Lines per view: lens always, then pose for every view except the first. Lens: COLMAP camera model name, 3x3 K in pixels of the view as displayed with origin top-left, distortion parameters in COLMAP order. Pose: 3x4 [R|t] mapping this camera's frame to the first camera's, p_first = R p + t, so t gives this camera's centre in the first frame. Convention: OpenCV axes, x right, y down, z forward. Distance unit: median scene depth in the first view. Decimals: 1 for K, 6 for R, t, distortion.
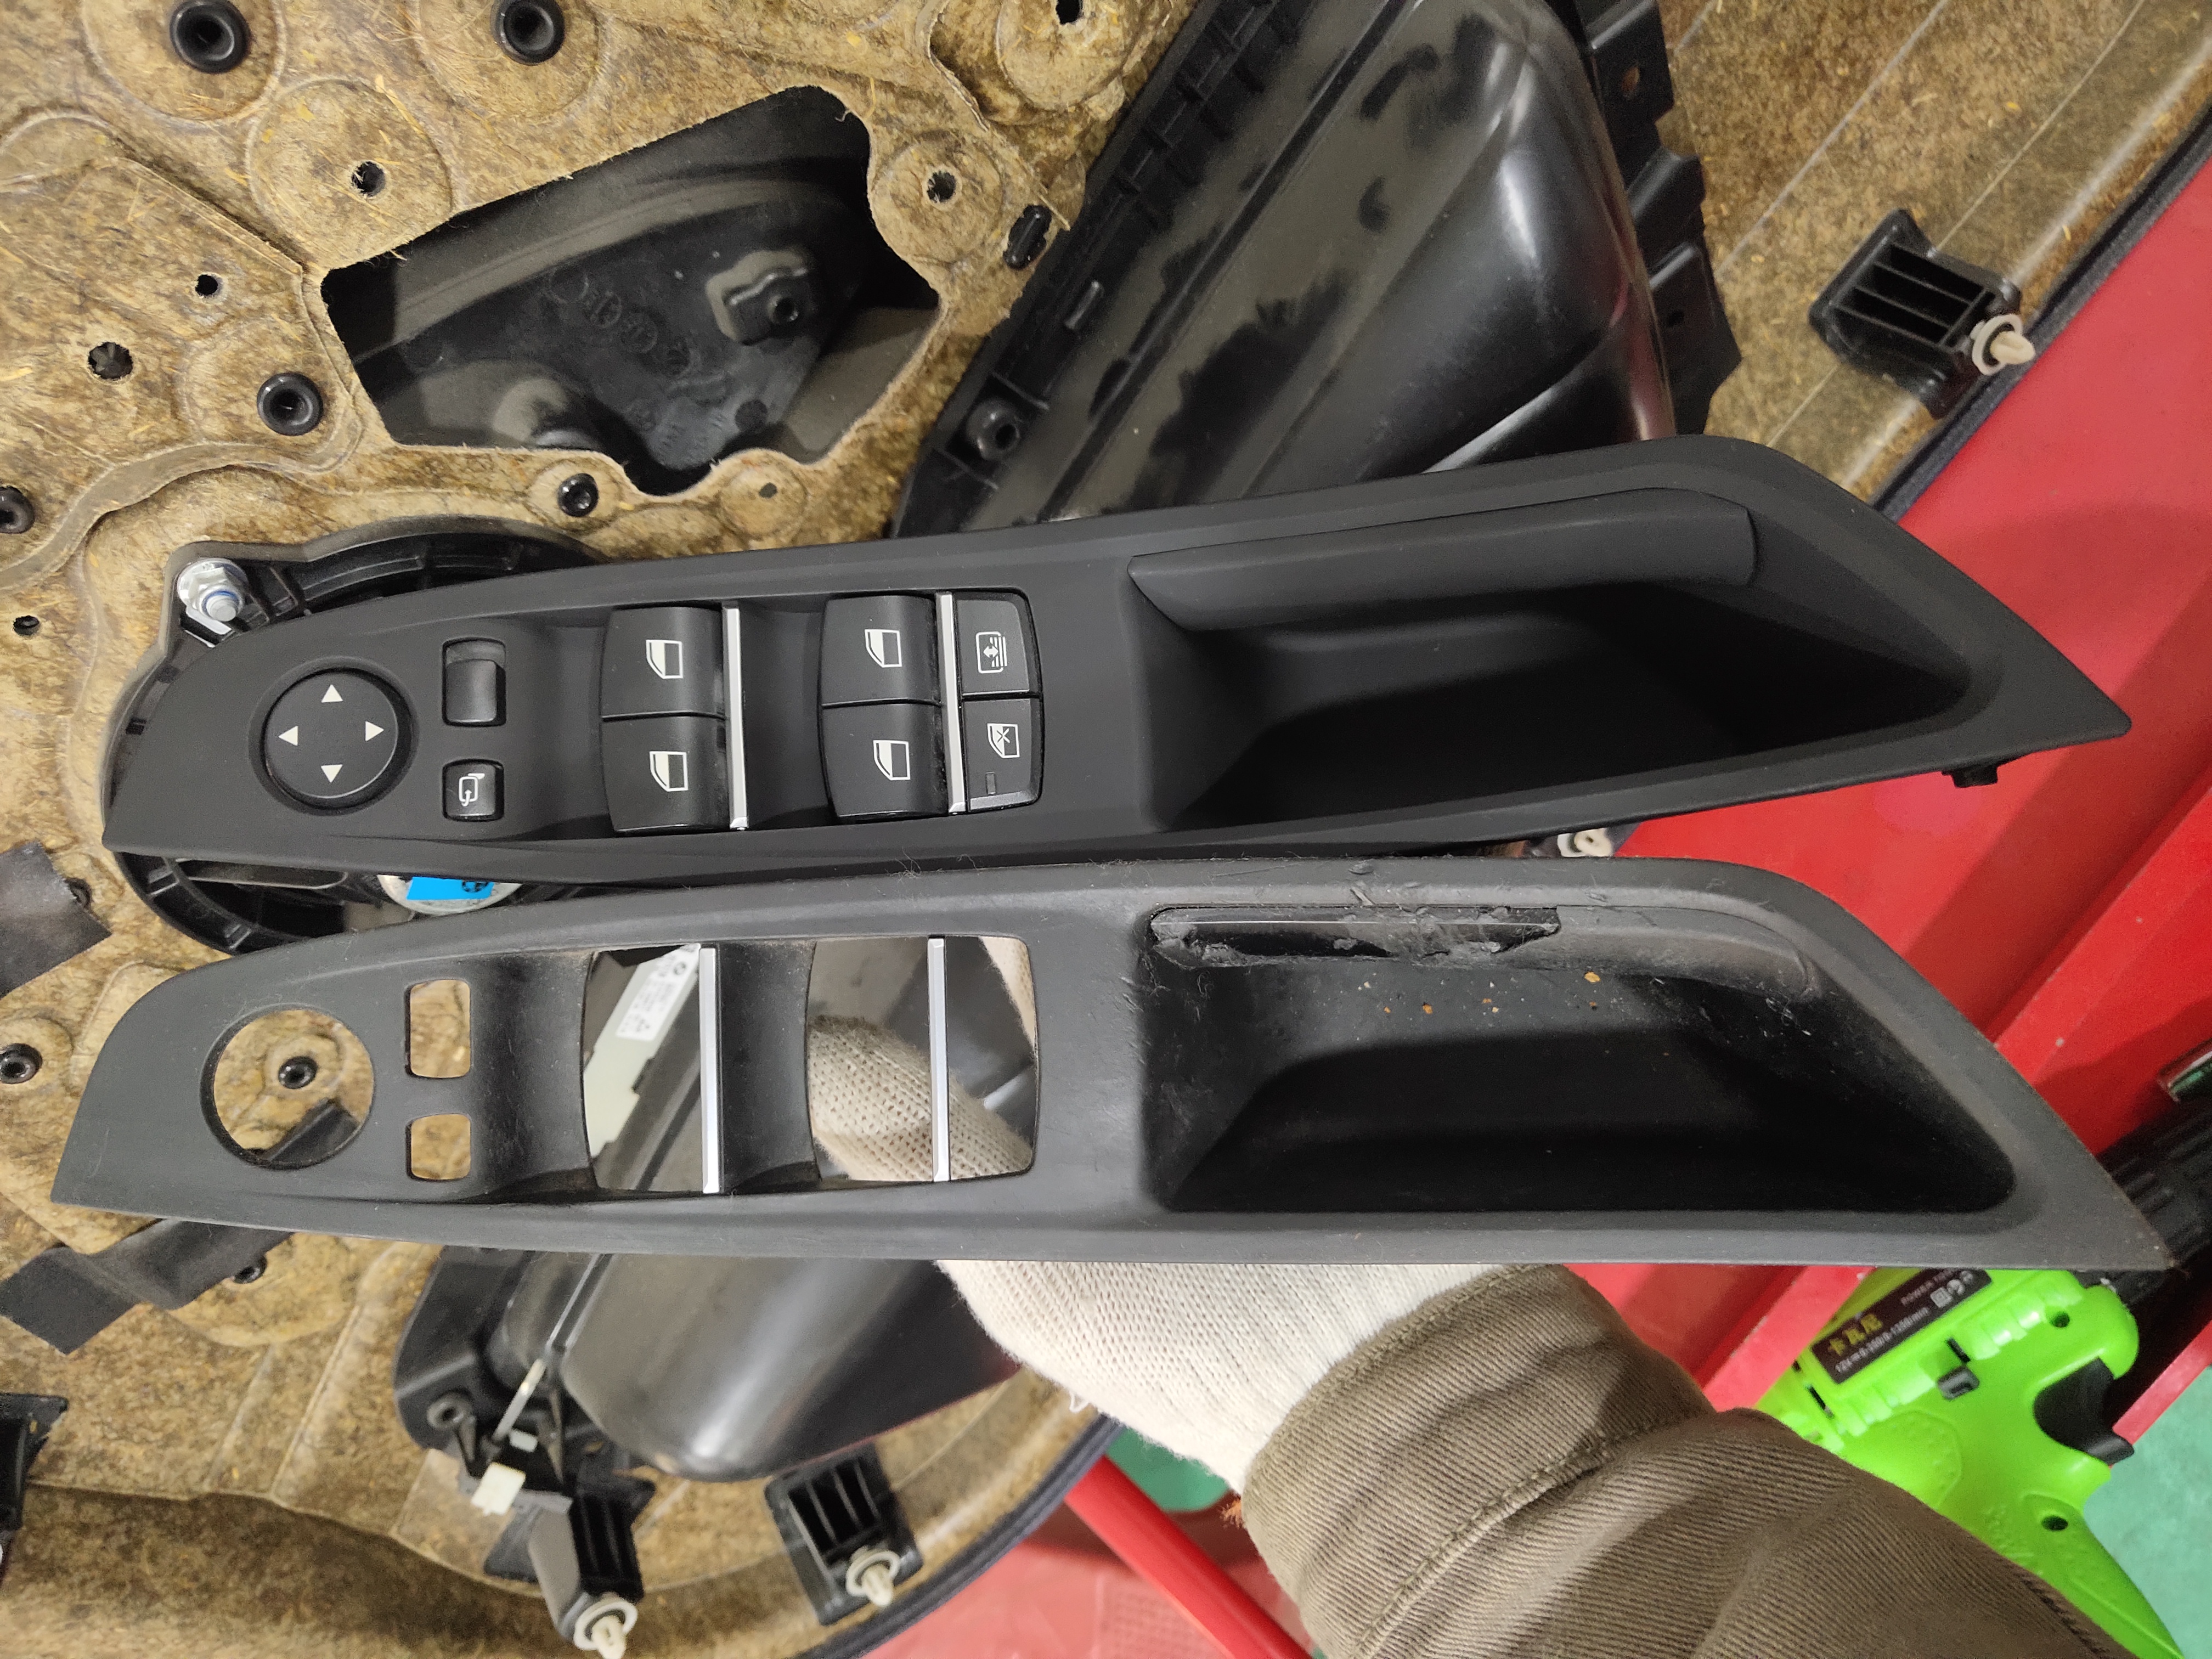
lens RADIAL K [[1731.8, 0, 1106.0], [0, 1731.8, 829.5], [0, 0, 1]] dist [0.030769, -0.033122]
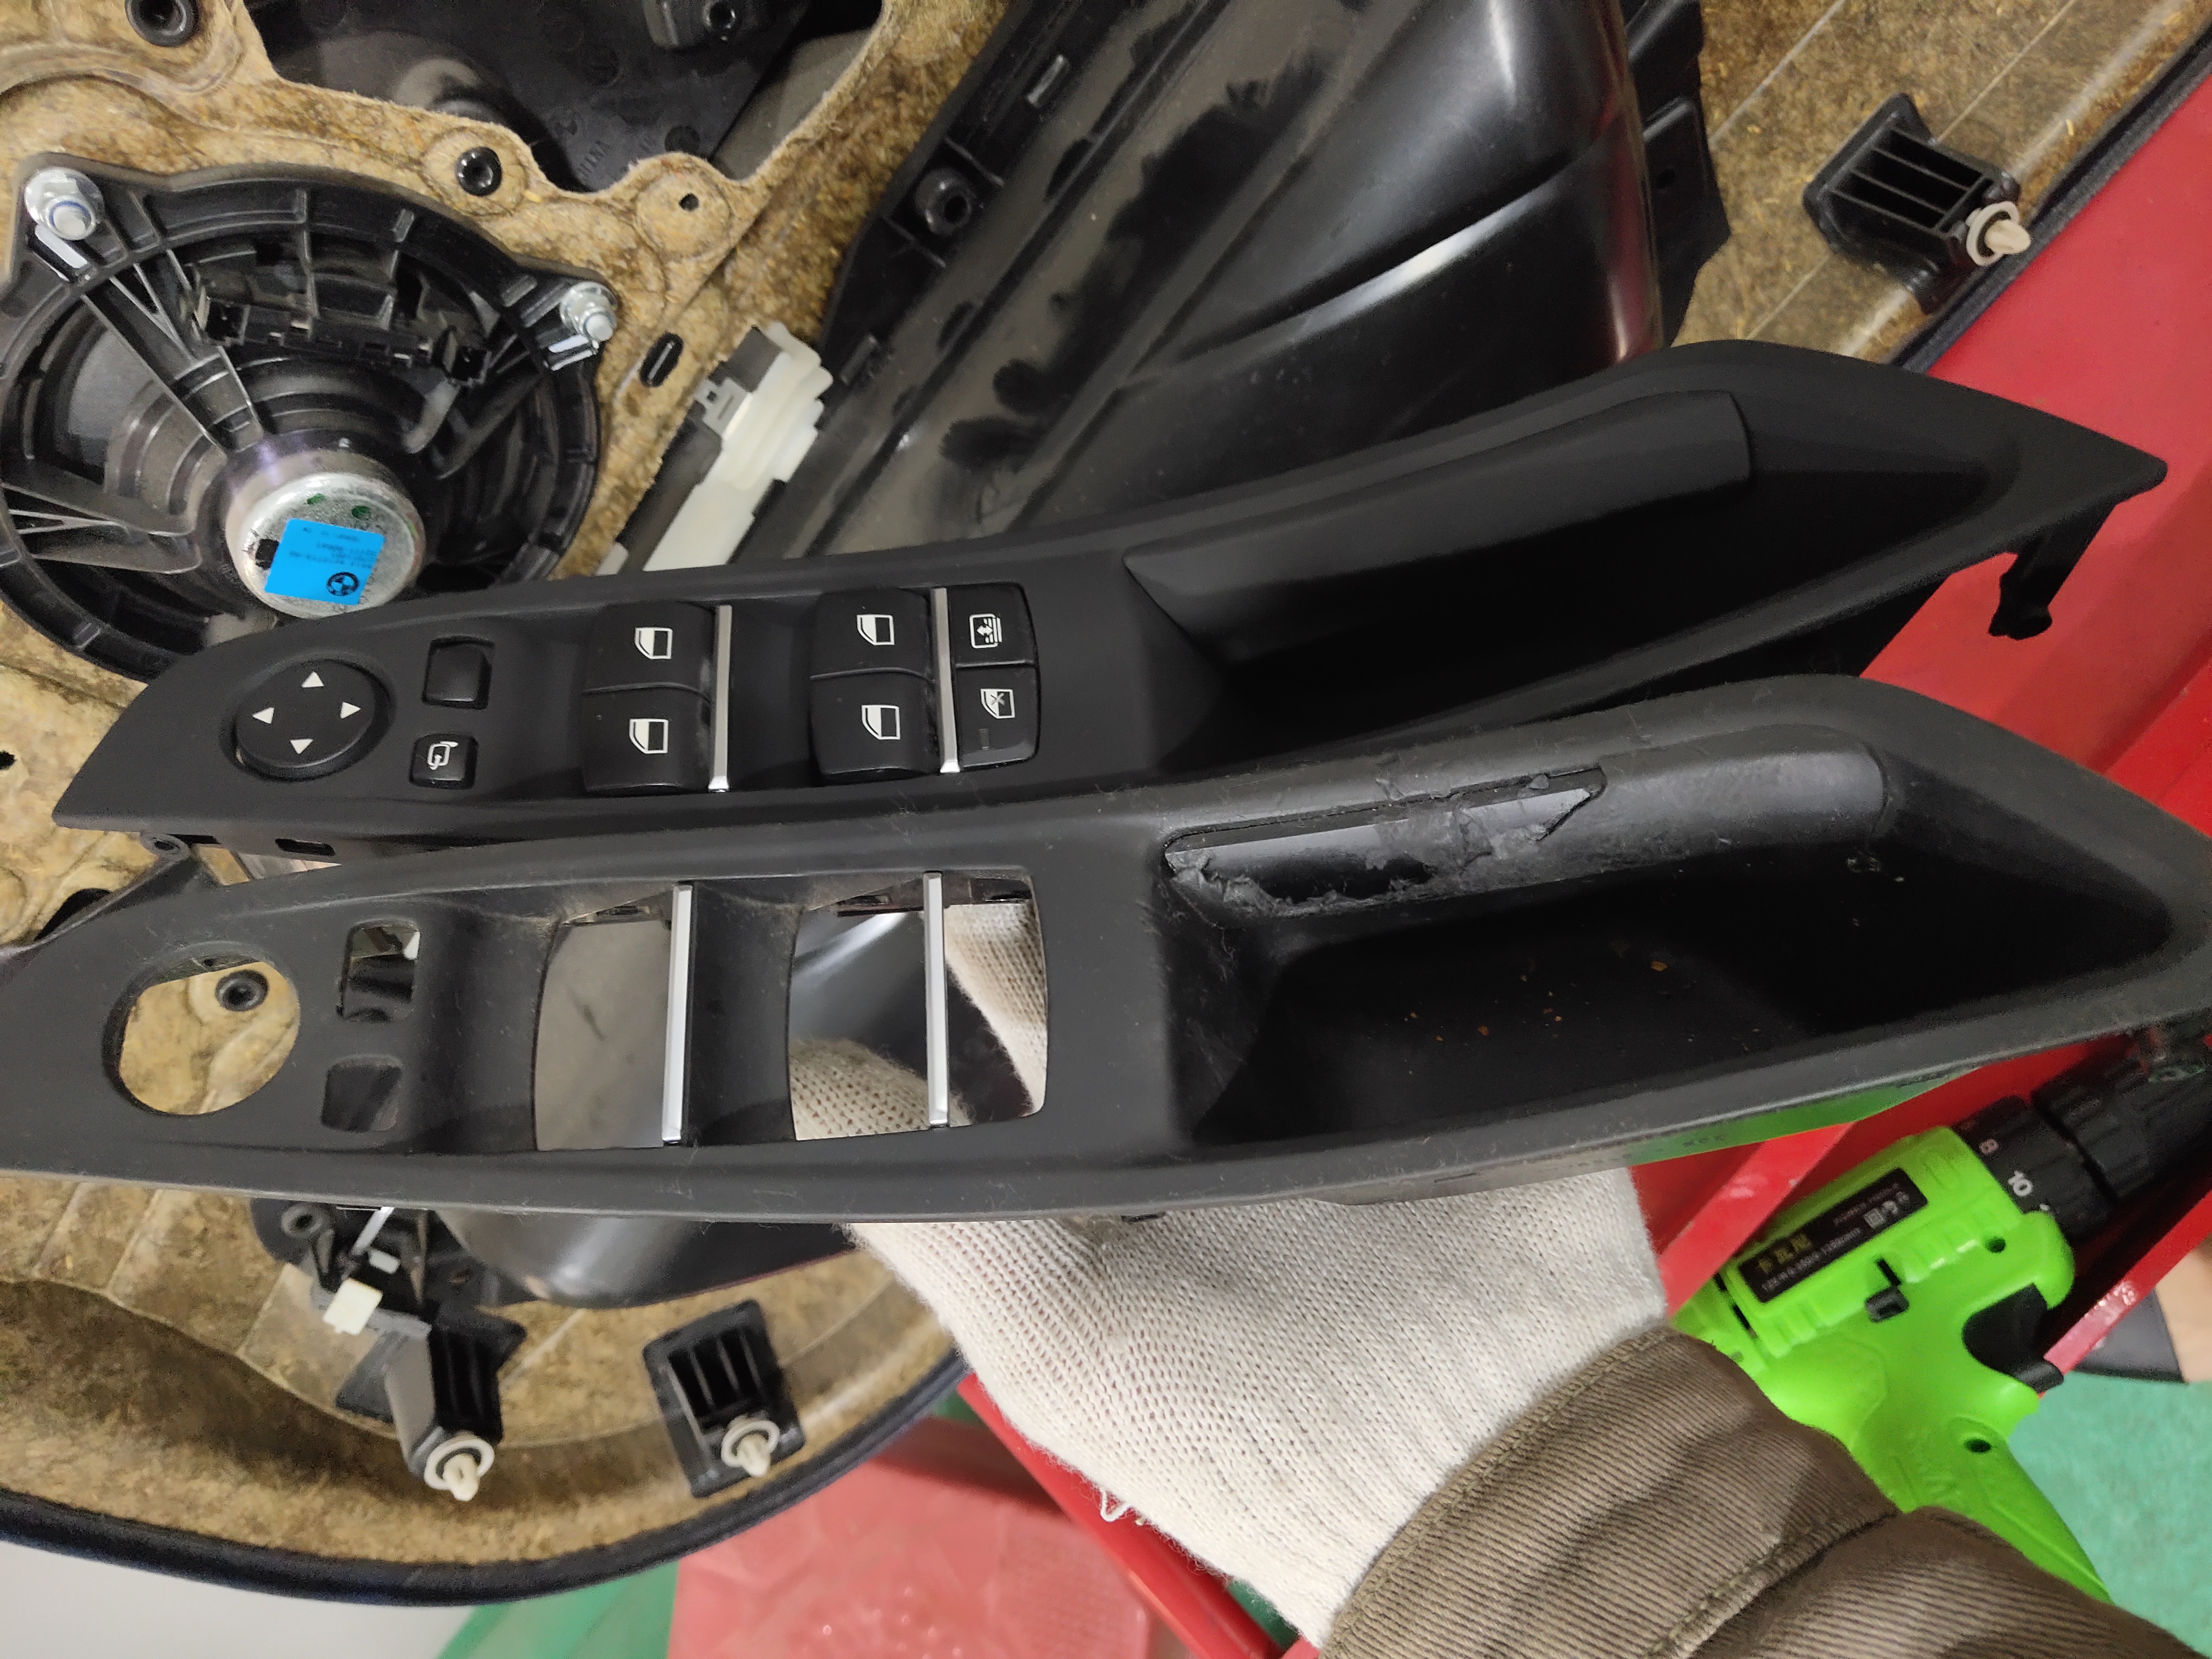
lens RADIAL K [[1732.2, 0, 1112.3], [0, 1732.2, 835.1], [0, 0, 1]] dist [0.024075, -0.028653]
pose [[0.997629, 0.067060, 0.015446, 0.032579], [-0.066888, 0.997695, -0.011413, 0.109378], [-0.016176, 0.010353, 0.999816, 0.046505]]
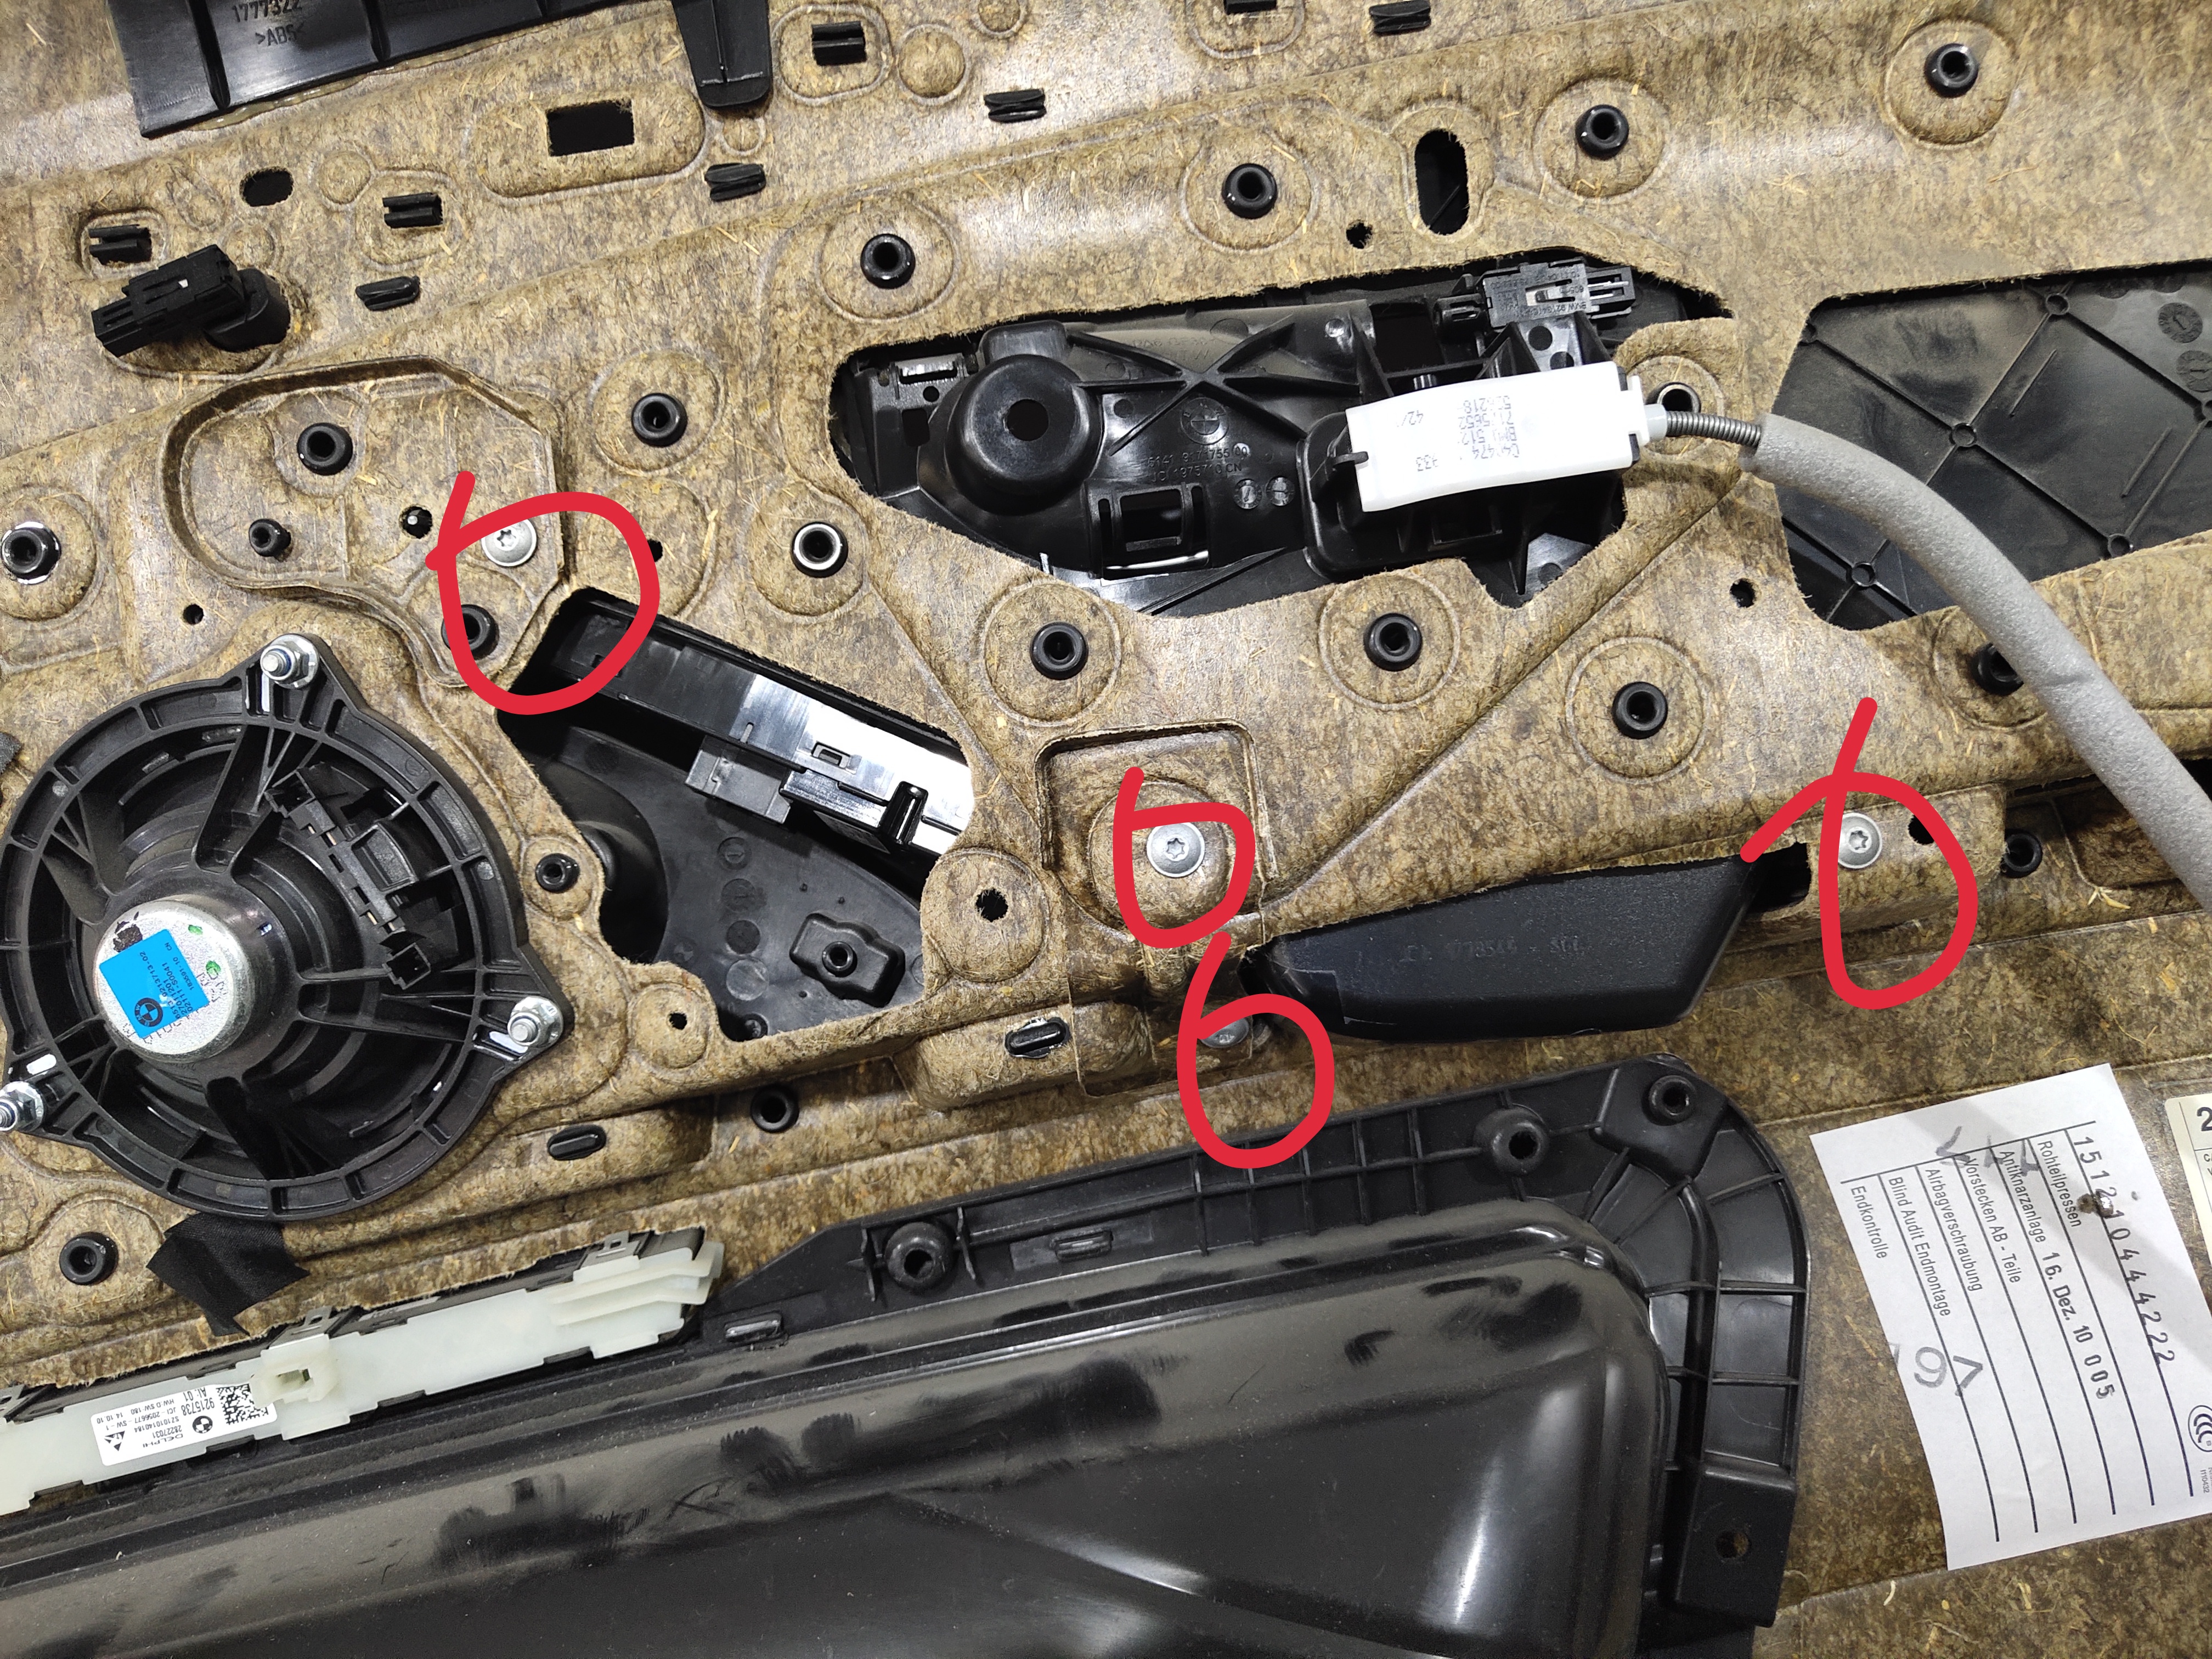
lens RADIAL K [[1715.3, 0, 1105.0], [0, 1715.3, 836.6], [0, 0, 1]] dist [0.025759, -0.009860]
pose [[0.685971, 0.502893, -0.525873, 0.342621], [-0.726246, 0.428666, -0.537412, 0.088066], [-0.044836, 0.750562, 0.659277, 0.196354]]
